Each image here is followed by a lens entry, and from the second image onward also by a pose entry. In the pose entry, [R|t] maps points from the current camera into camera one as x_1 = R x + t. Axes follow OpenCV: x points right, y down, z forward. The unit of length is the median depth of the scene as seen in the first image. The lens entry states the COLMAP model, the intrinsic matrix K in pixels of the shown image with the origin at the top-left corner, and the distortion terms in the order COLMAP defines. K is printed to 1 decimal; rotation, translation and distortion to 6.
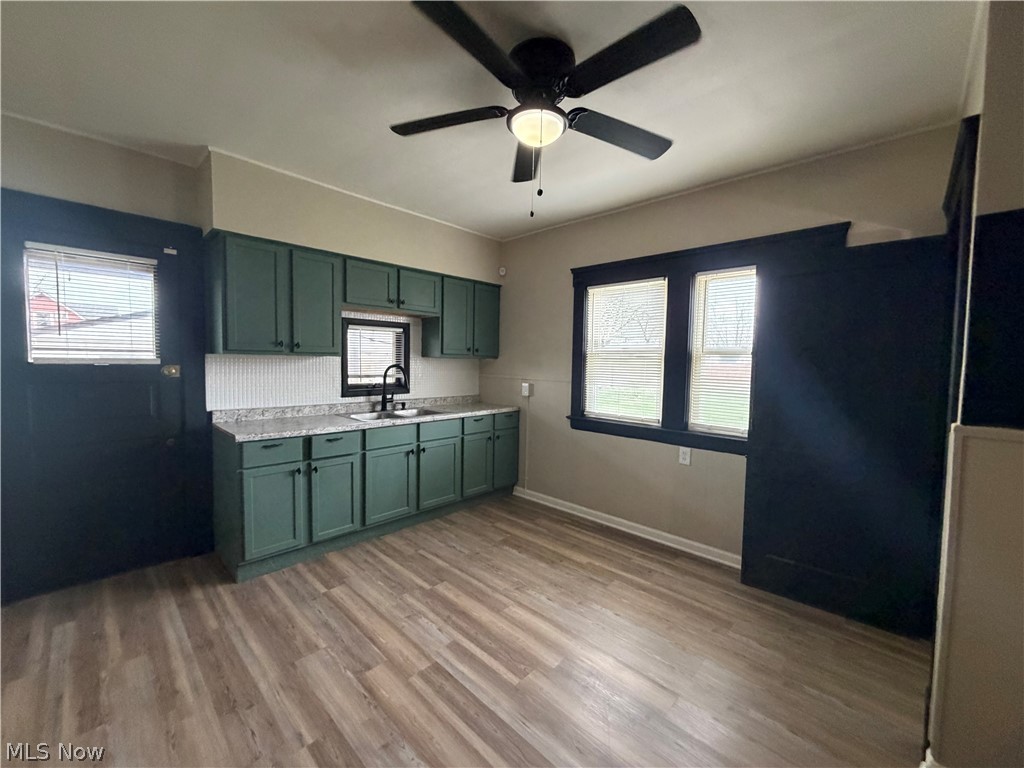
lens RADIAL K [[408.0, 0, 509.4], [0, 408.0, 384.1], [0, 0, 1]] dist [0.000224, 0.000068]
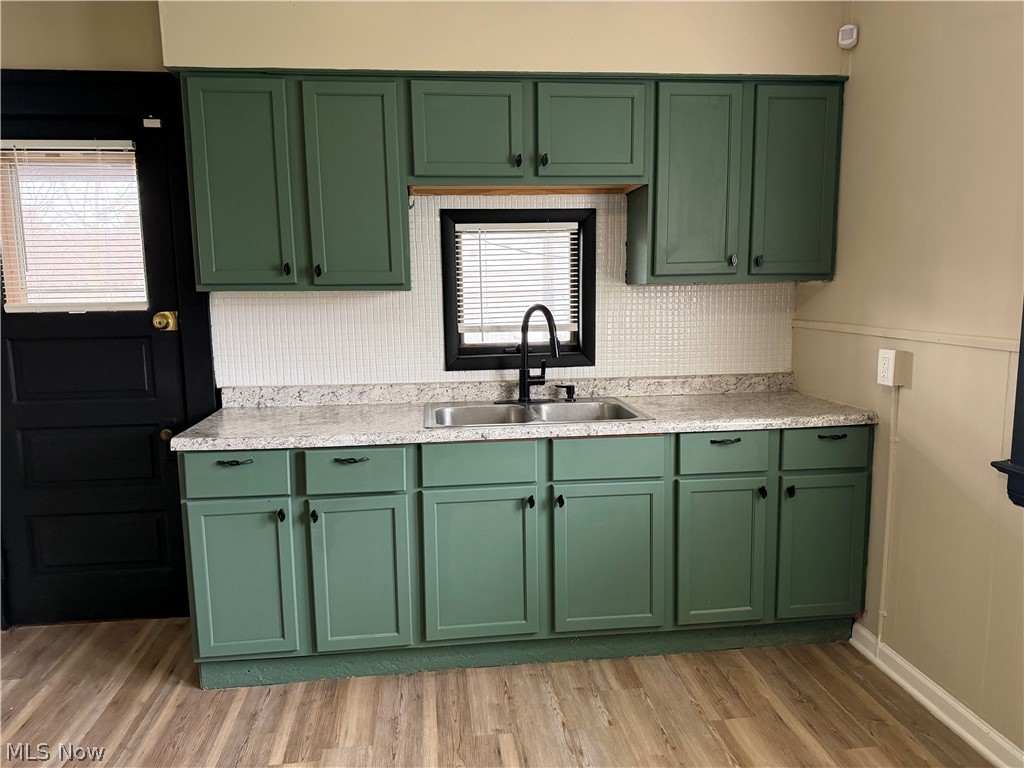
lens RADIAL K [[712.0, 0, 510.3], [0, 712.0, 387.6], [0, 0, 1]] dist [0.055839, -0.069373]
pose [[0.773117, 0.059226, -0.631493, 0.236699], [-0.008835, 0.996540, 0.082646, -0.022706], [0.634202, -0.058316, 0.770965, 0.415870]]
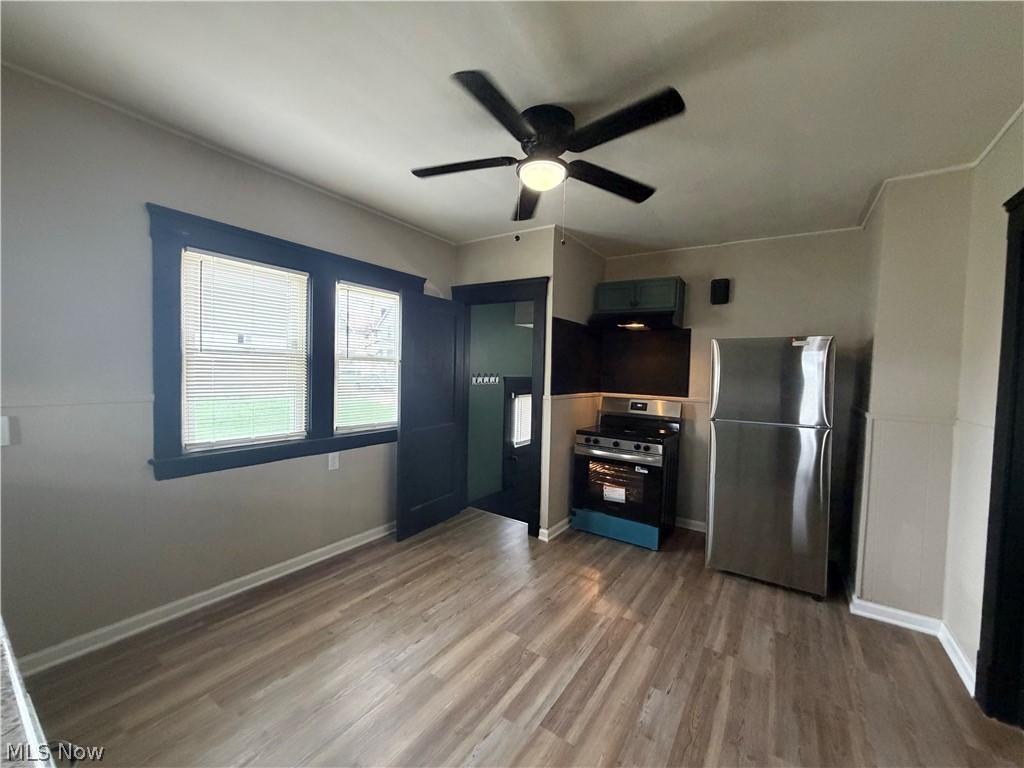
lens RADIAL K [[408.0, 0, 509.4], [0, 408.0, 384.1], [0, 0, 1]] dist [0.000224, 0.000068]
pose [[-0.166169, -0.058579, 0.984356, -0.597182], [0.026911, 0.997593, 0.063910, -0.062365], [-0.985730, 0.037110, -0.164193, 0.717149]]
